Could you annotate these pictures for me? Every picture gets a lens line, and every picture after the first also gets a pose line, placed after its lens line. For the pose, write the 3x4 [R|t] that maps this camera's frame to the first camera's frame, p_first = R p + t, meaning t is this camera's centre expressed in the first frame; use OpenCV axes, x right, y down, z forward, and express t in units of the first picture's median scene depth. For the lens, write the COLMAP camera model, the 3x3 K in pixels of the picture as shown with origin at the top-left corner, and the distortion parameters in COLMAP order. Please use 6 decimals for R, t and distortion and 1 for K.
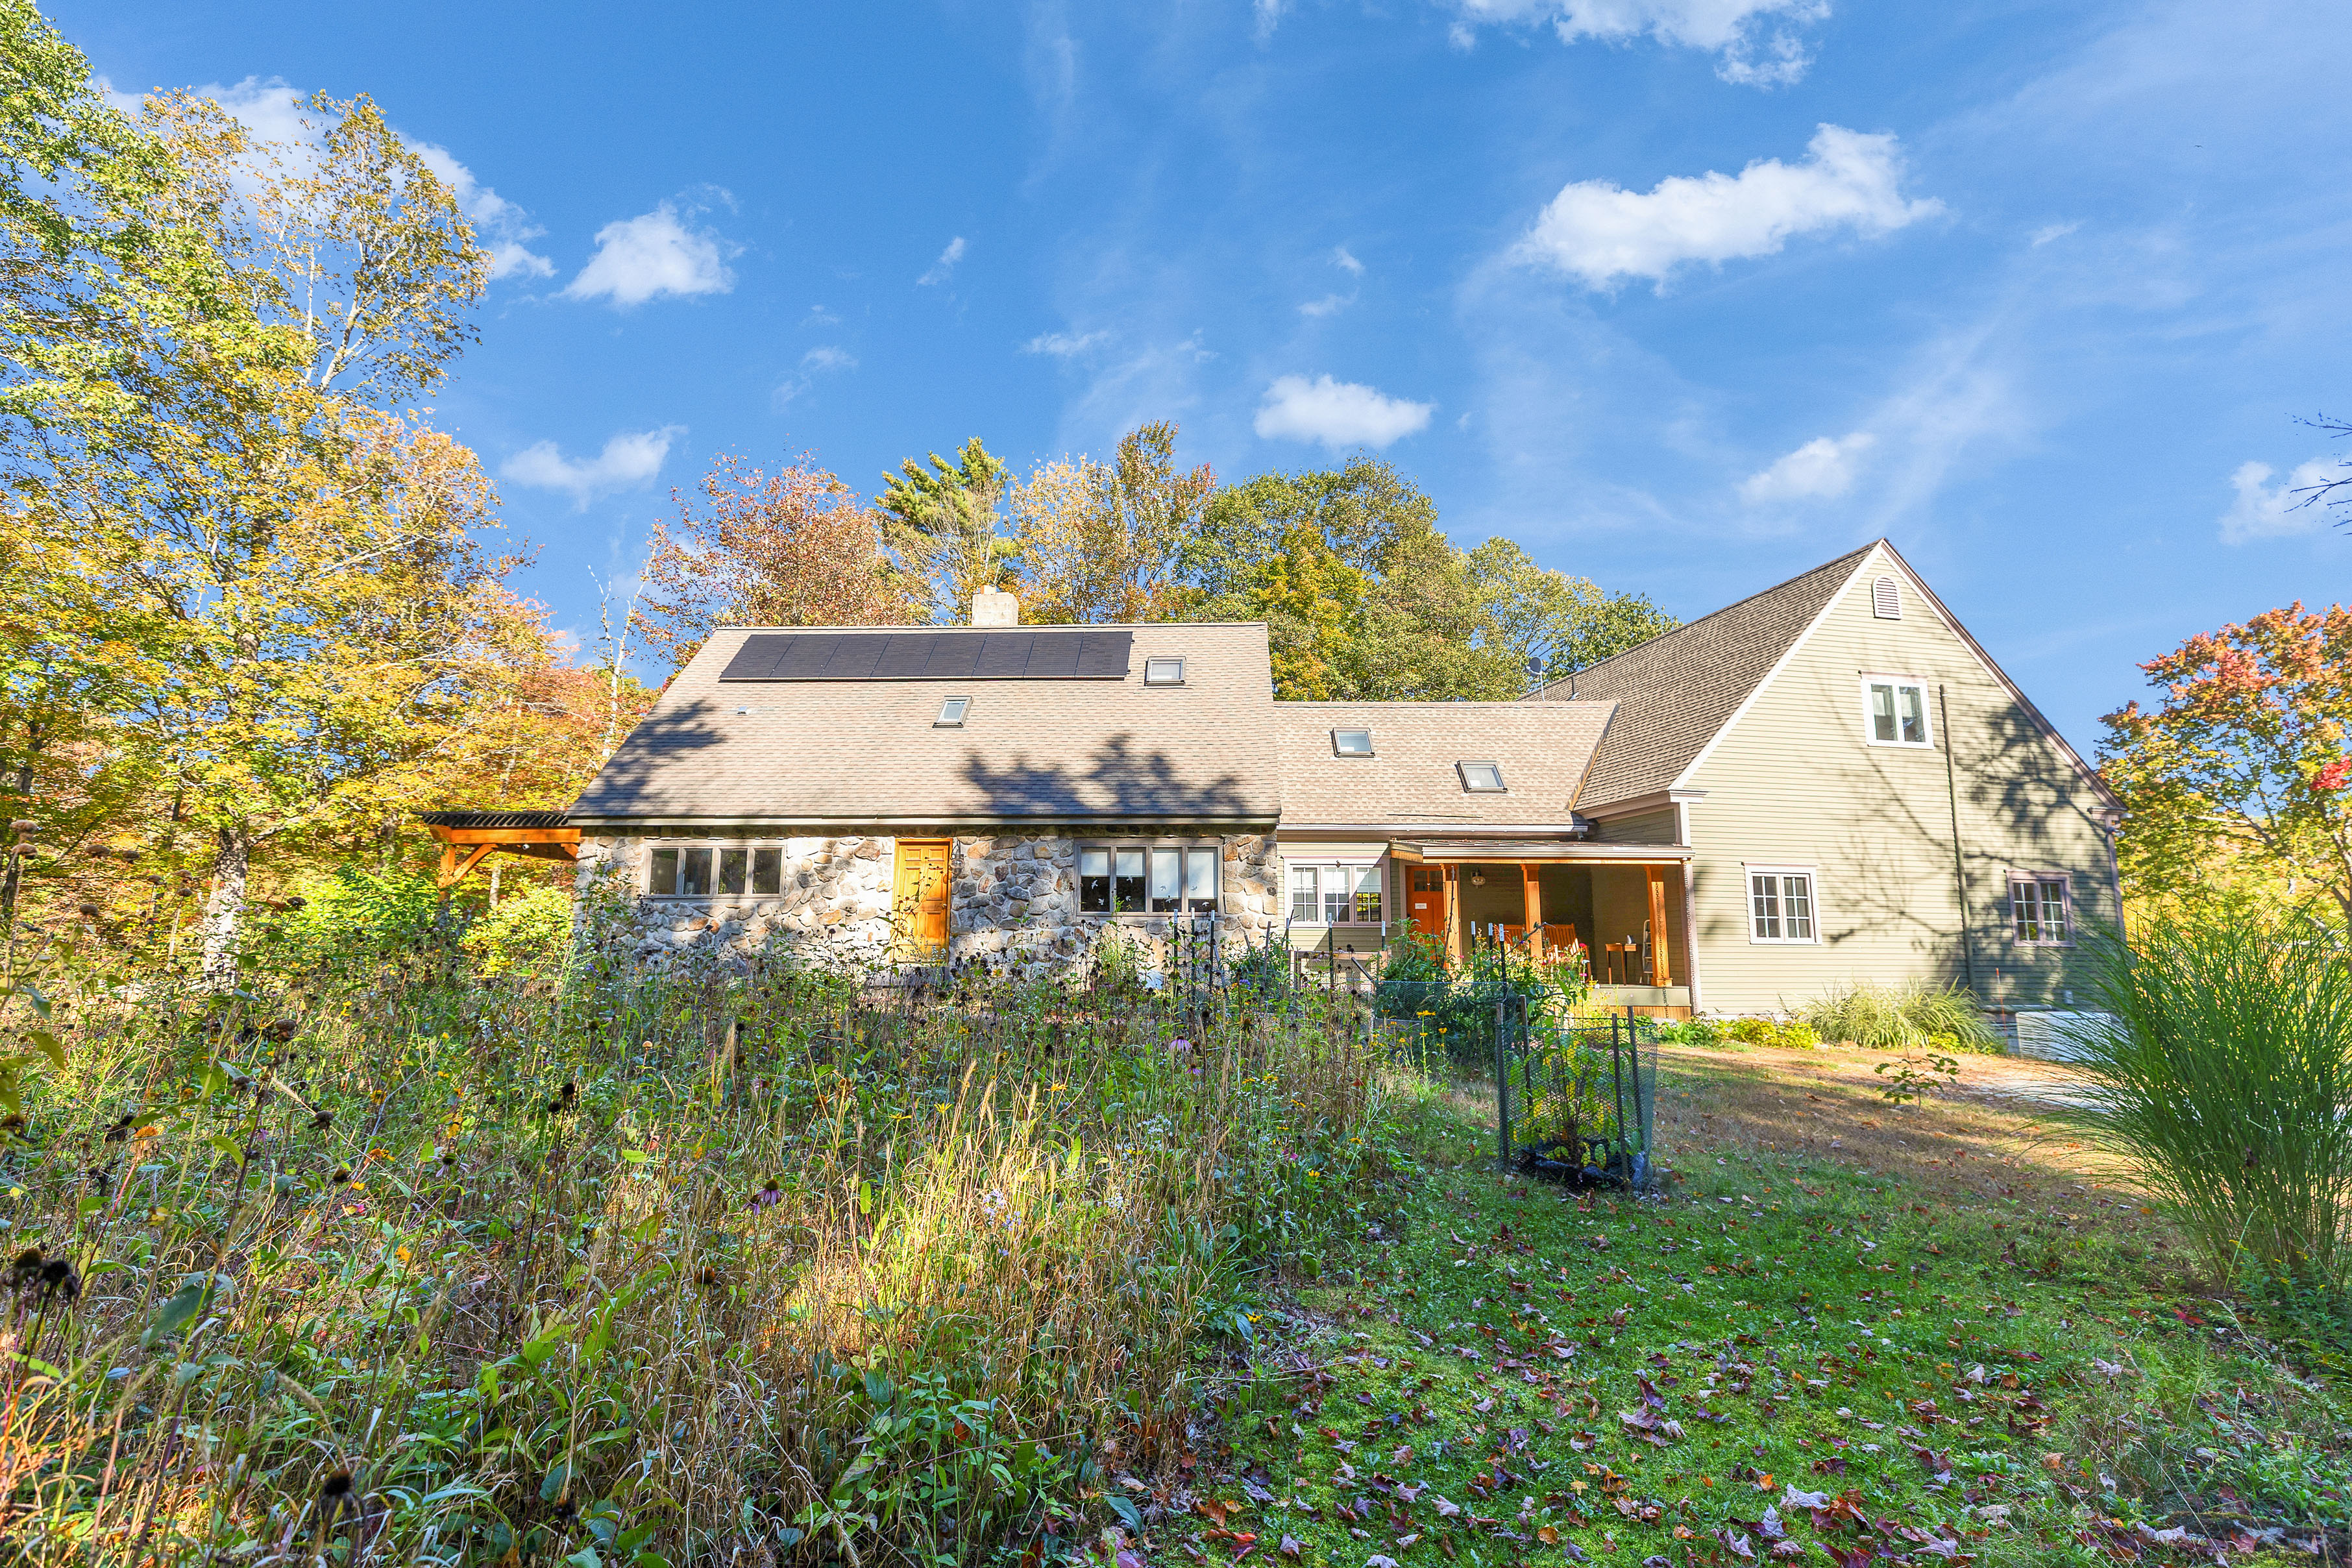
lens RADIAL K [[1053.6, 0, 1176.0], [0, 1053.6, 784.0], [0, 0, 1]] dist [-0.002421, 0.000041]
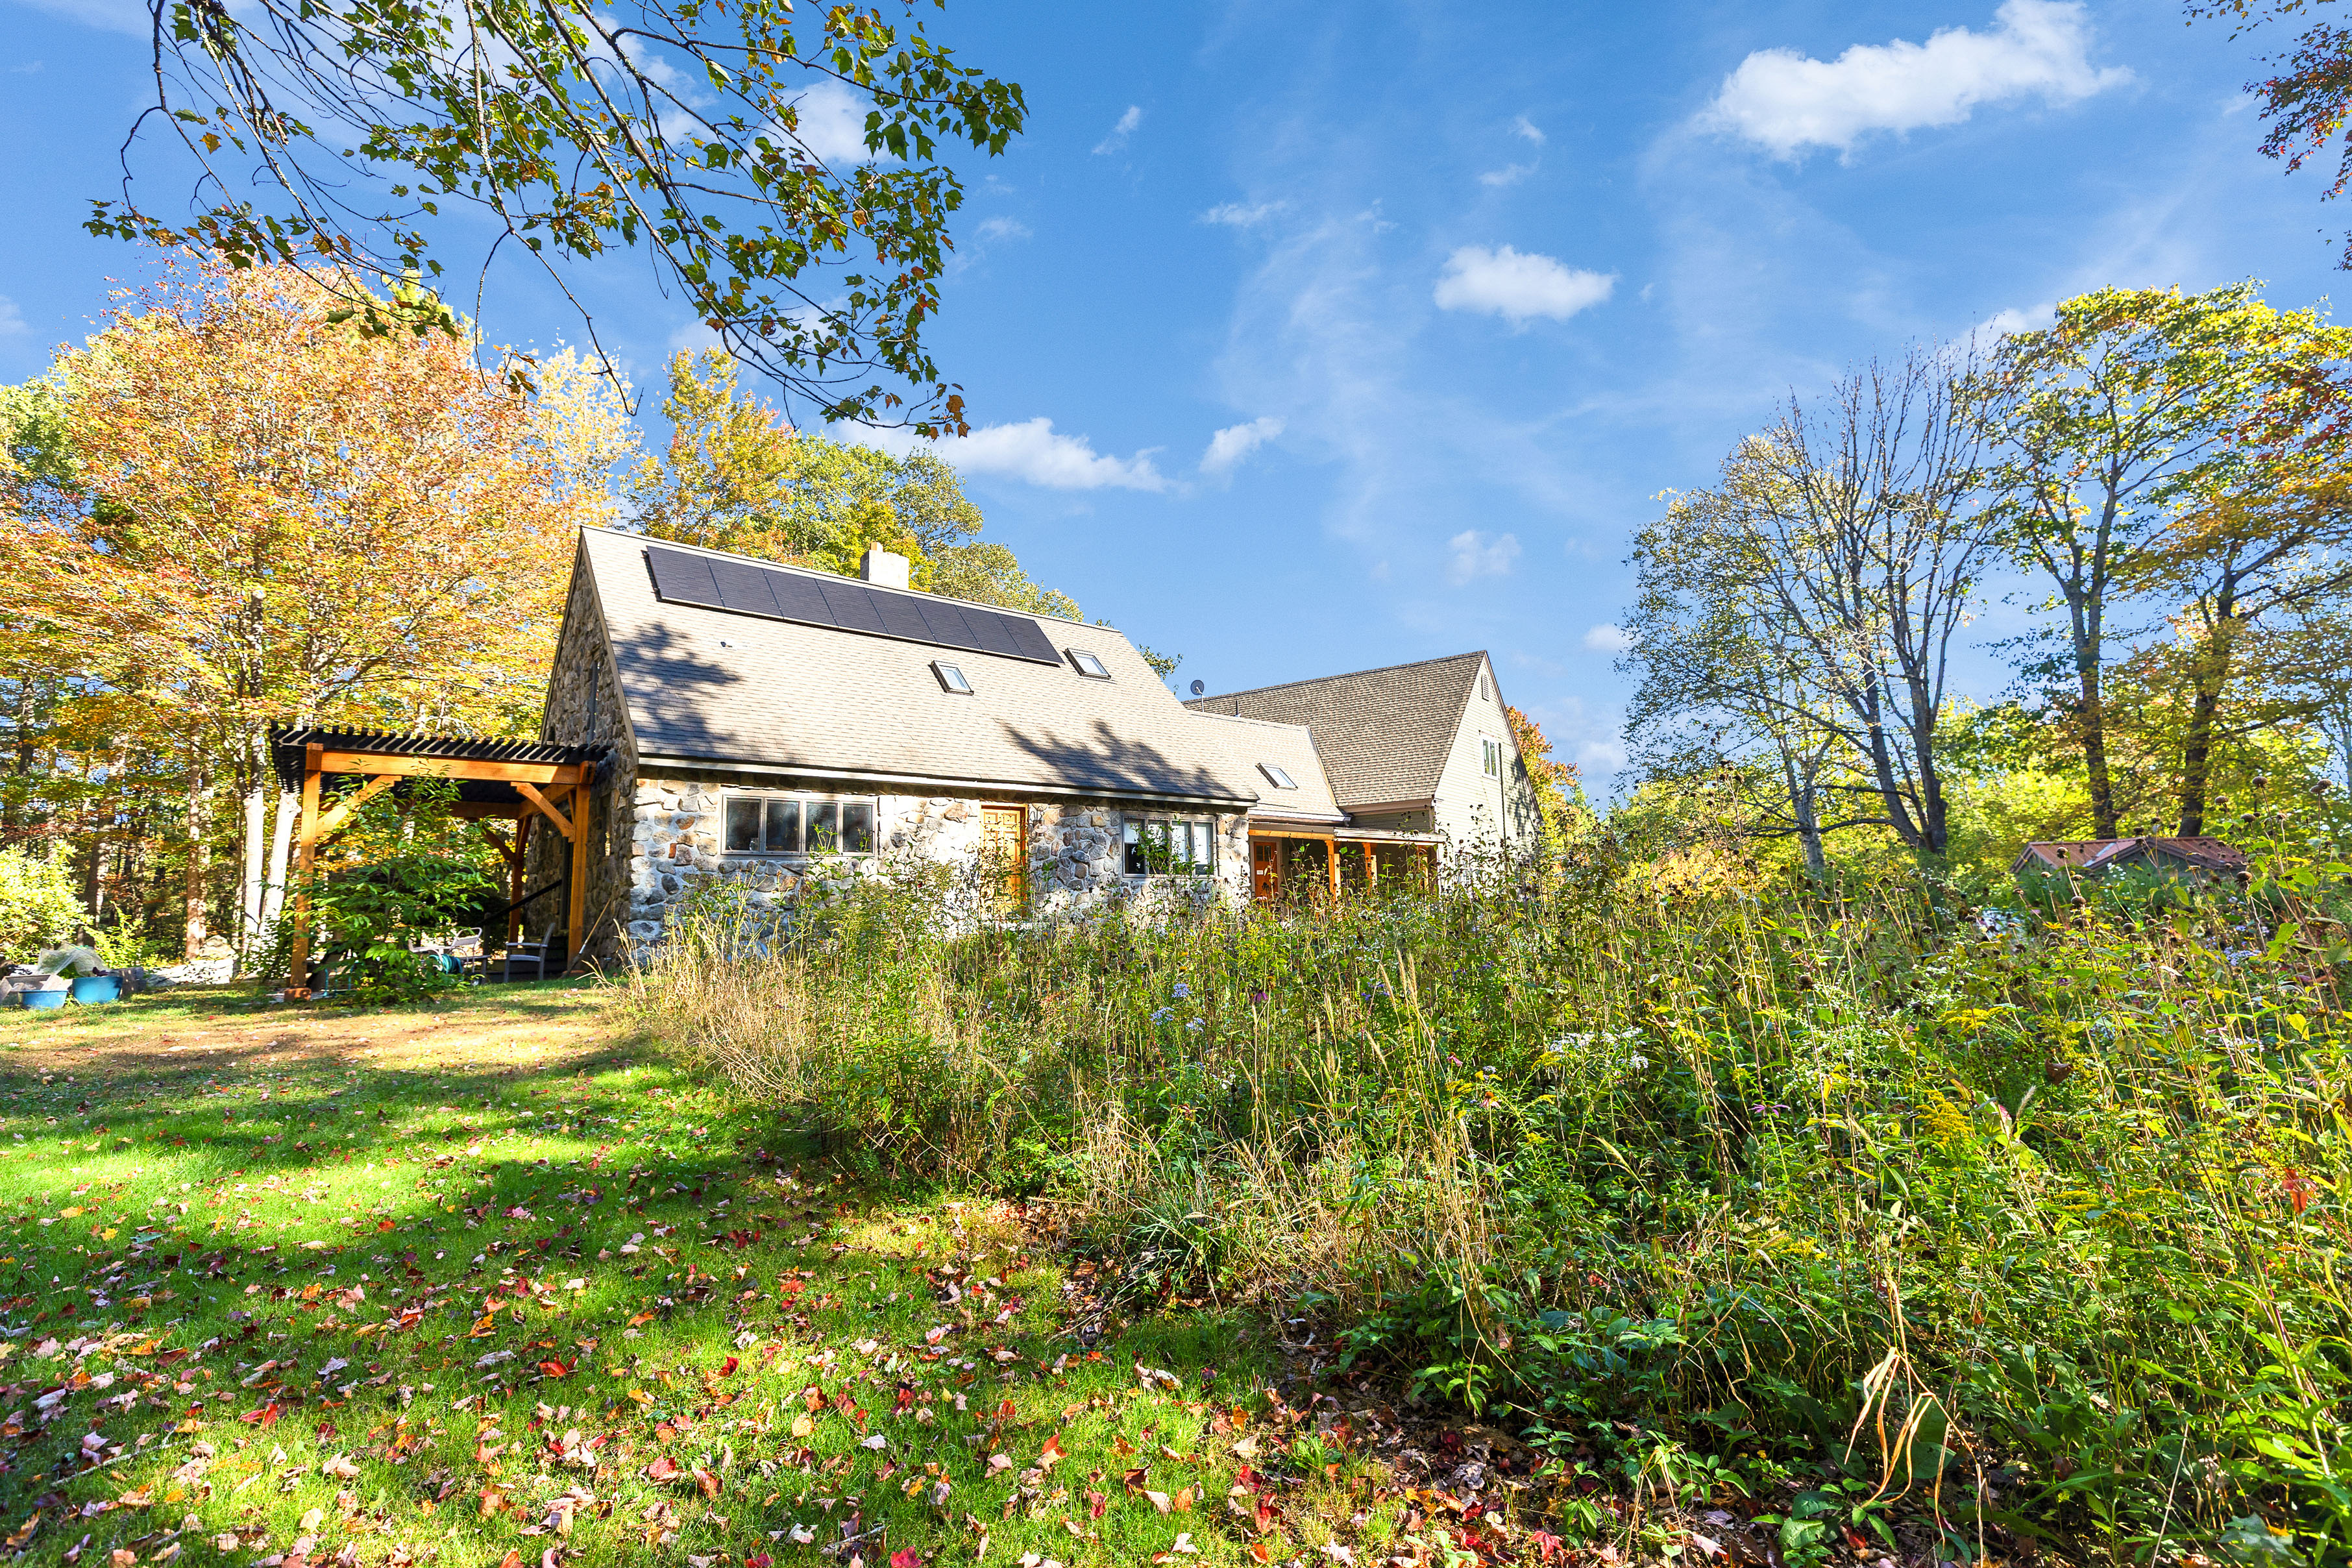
lens RADIAL K [[1053.6, 0, 1176.0], [0, 1053.6, 784.0], [0, 0, 1]] dist [-0.002421, 0.000041]
pose [[0.727960, 0.064202, 0.682607, -0.835524], [-0.084342, 0.996430, -0.003773, 0.021692], [-0.680413, -0.054826, 0.730775, 0.112943]]
